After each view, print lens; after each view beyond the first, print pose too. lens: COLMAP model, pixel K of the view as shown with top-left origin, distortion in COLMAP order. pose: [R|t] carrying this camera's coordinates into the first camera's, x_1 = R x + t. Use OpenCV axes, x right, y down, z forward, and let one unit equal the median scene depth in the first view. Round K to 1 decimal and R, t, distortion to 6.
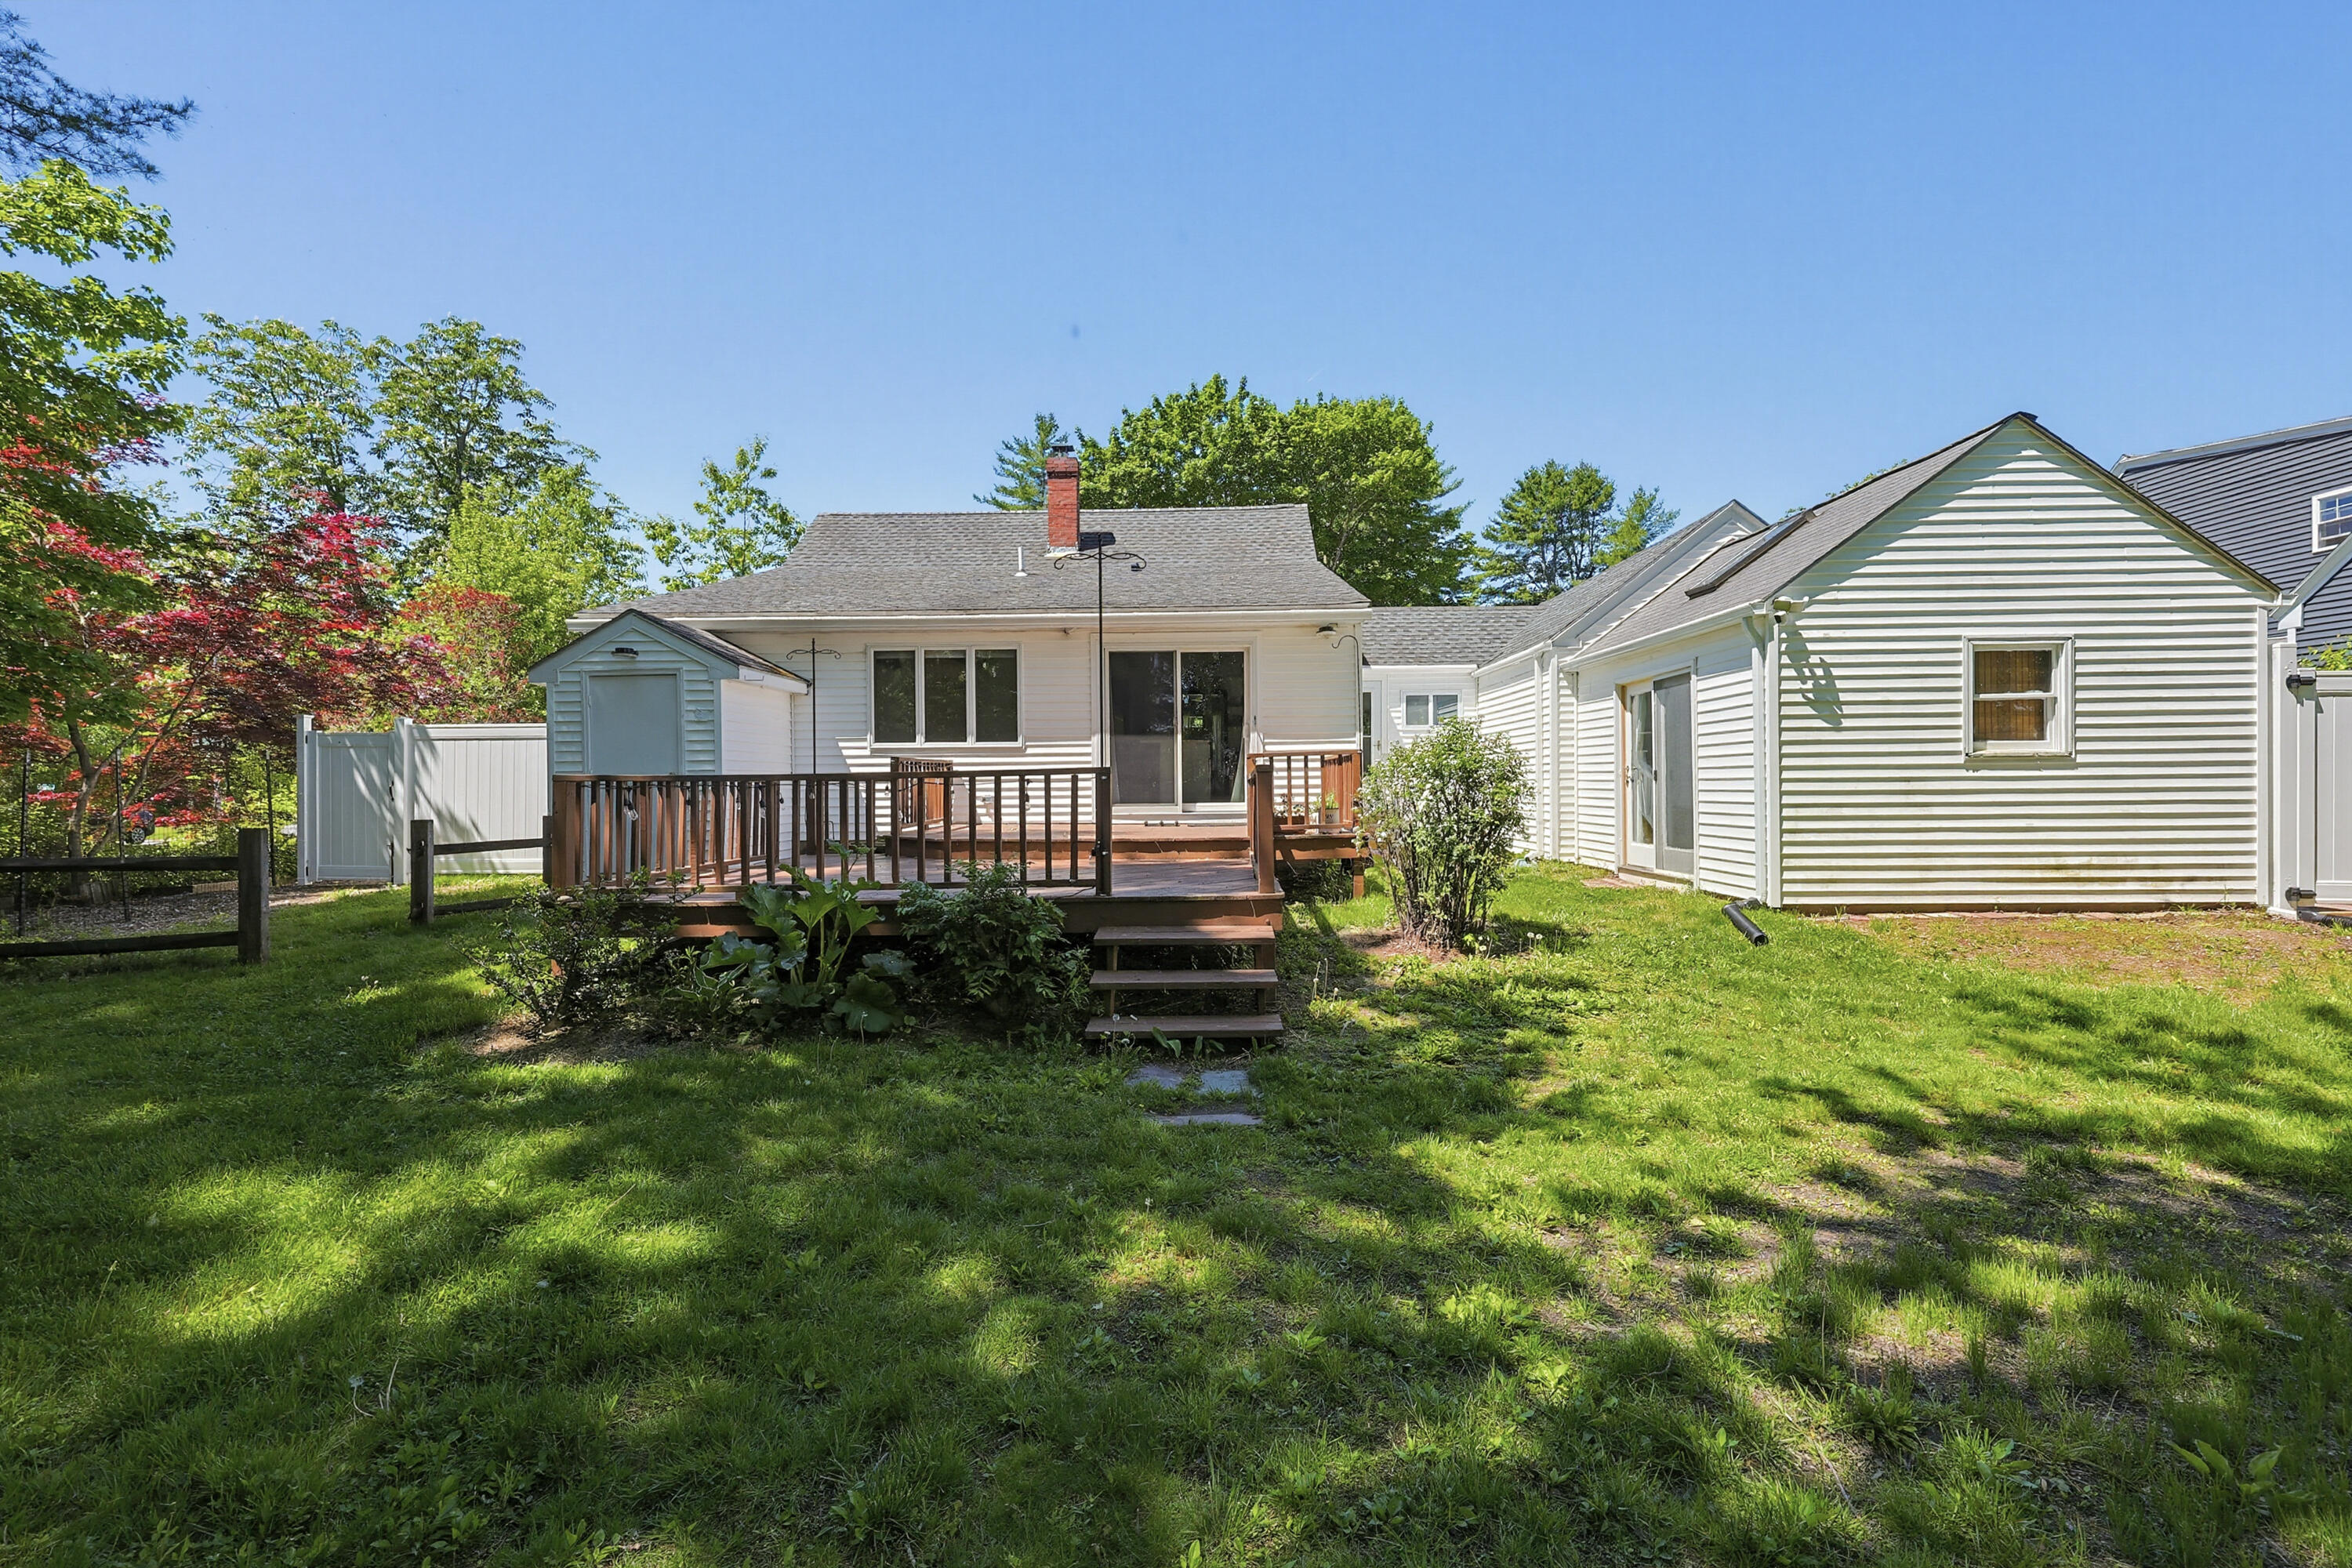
lens RADIAL K [[973.1, 0, 1176.0], [0, 973.1, 784.0], [0, 0, 1]] dist [-0.002106, -0.000228]
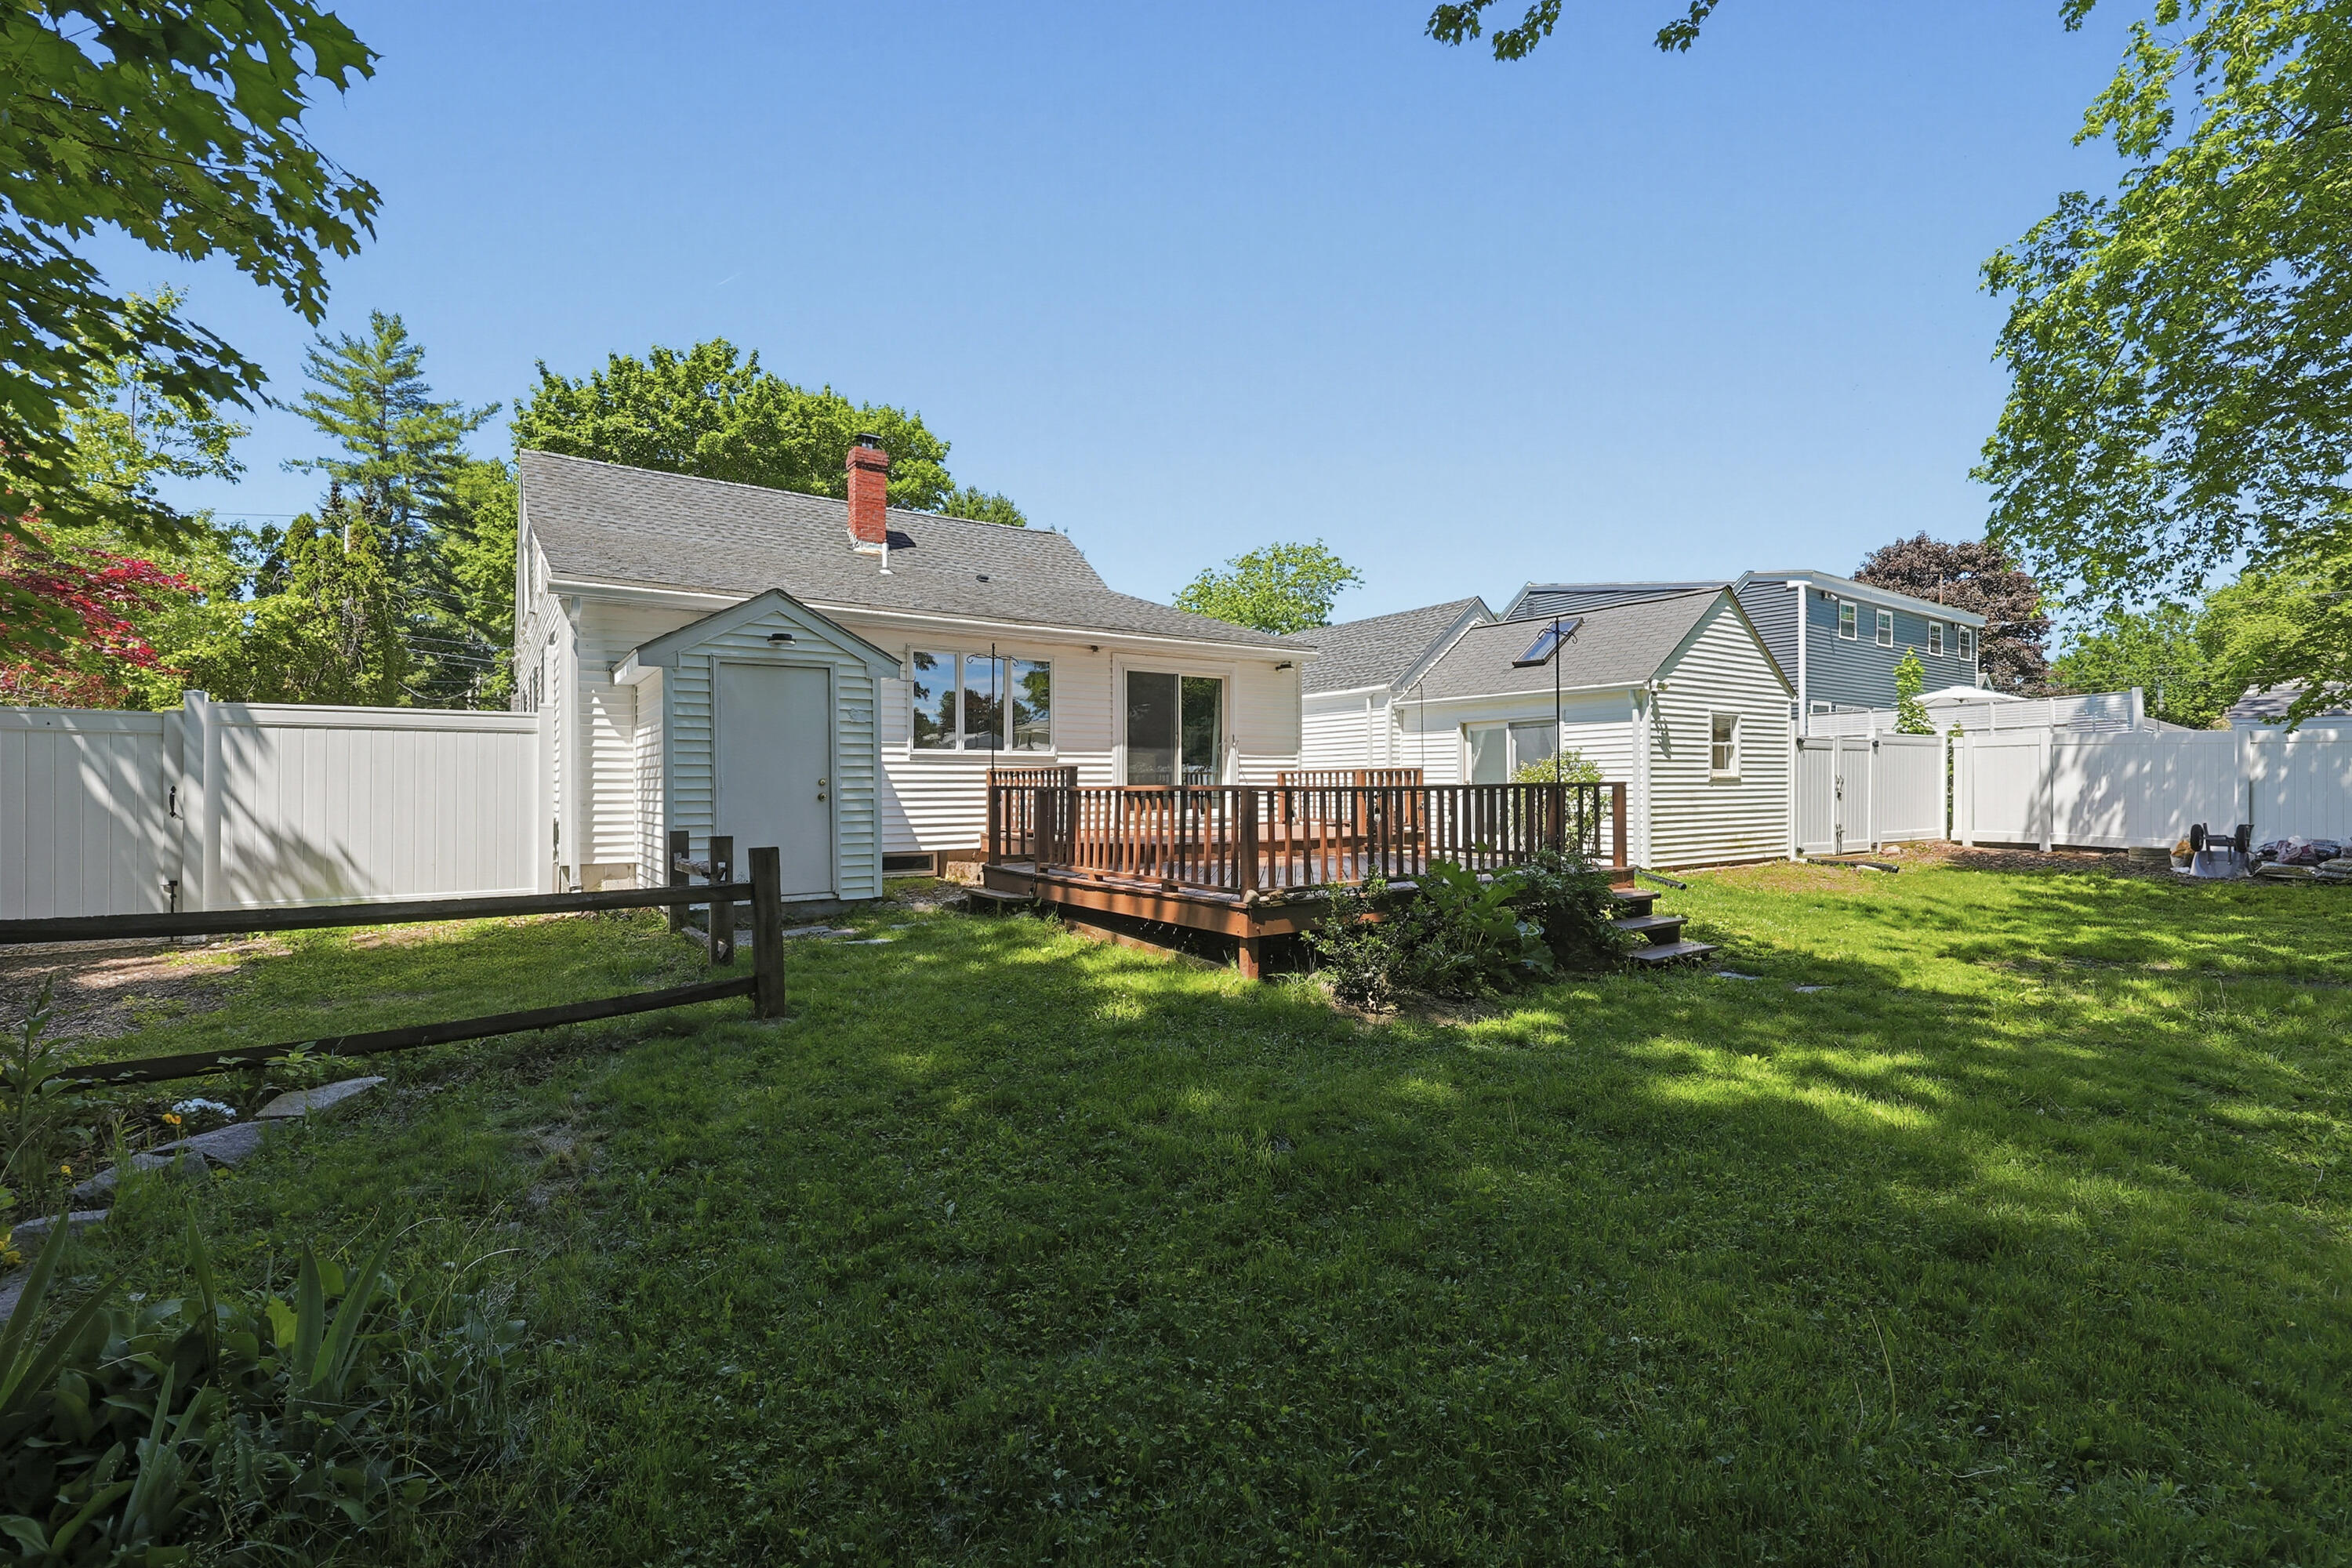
lens RADIAL K [[990.8, 0, 1162.2], [0, 990.8, 772.1], [0, 0, 1]] dist [-0.006662, -0.000469]
pose [[0.816011, 0.013427, 0.577880, -0.606173], [-0.001480, 0.999775, -0.021140, 0.000050], [-0.578034, 0.016395, 0.815848, 0.071706]]
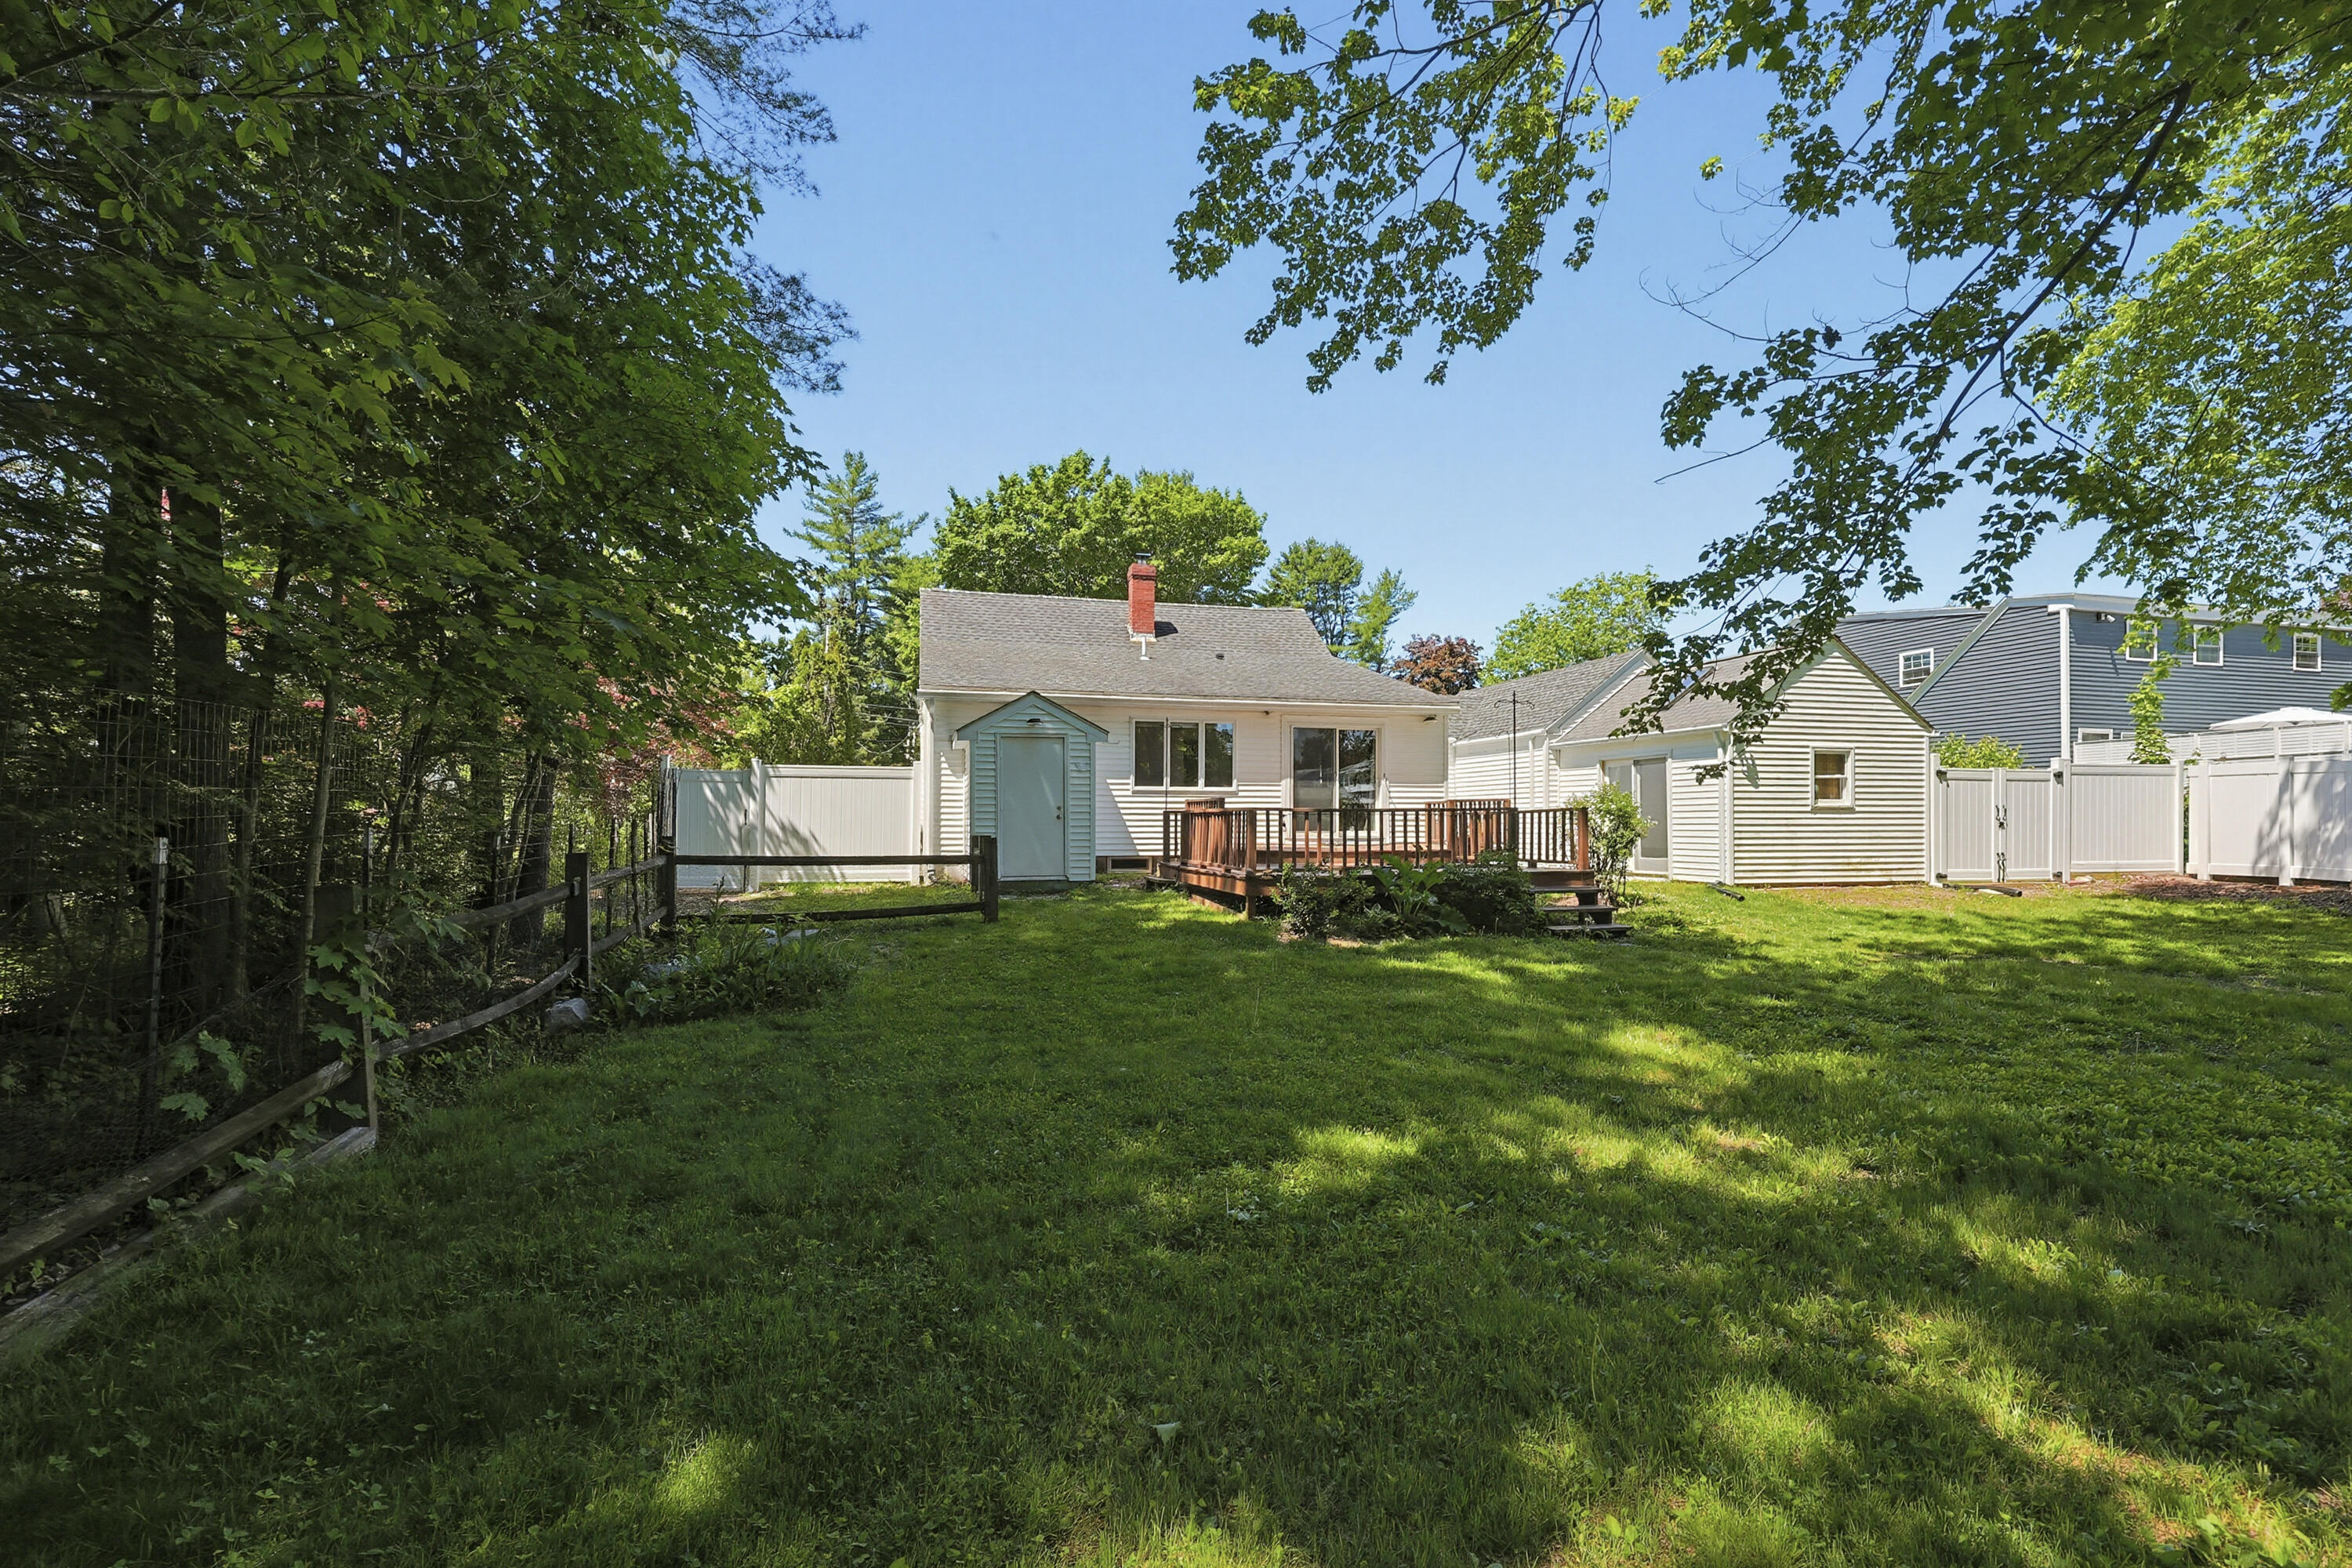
lens RADIAL K [[973.1, 0, 1176.0], [0, 973.1, 784.0], [0, 0, 1]] dist [-0.002106, -0.000228]
pose [[0.964039, 0.019757, 0.265025, -0.567011], [-0.008810, 0.999061, -0.042431, 0.011982], [-0.265614, 0.038570, 0.963308, -0.331866]]
